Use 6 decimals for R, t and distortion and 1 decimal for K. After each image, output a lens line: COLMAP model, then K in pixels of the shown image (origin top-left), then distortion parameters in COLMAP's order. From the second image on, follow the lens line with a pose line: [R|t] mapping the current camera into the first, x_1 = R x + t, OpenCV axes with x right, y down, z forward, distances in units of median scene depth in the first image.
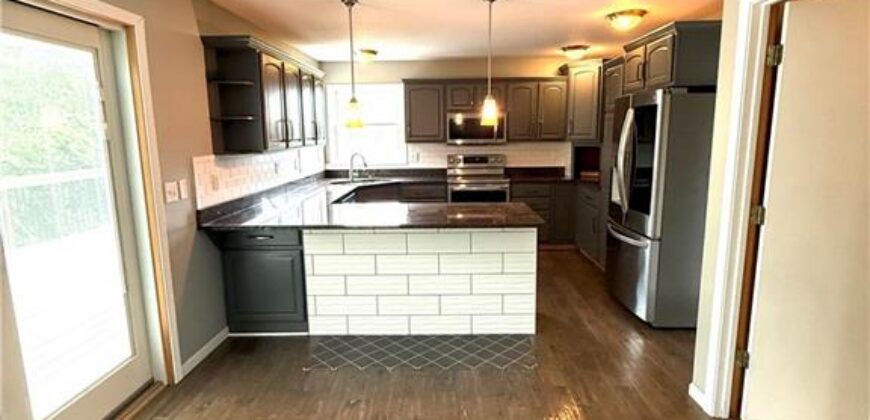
lens RADIAL K [[463.7, 0, 435.0], [0, 463.7, 210.1], [0, 0, 1]] dist [0.026139, 0.002505]
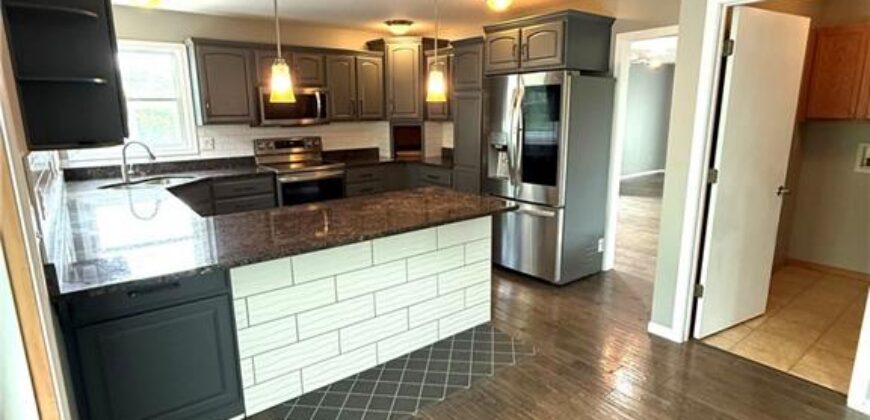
lens RADIAL K [[463.7, 0, 434.9], [0, 463.7, 211.5], [0, 0, 1]] dist [0.026139, 0.002505]
pose [[0.775807, -0.131060, 0.617209, -0.262884], [0.104889, 0.991368, 0.078669, -0.027490], [-0.622191, 0.003707, 0.782857, 0.188312]]
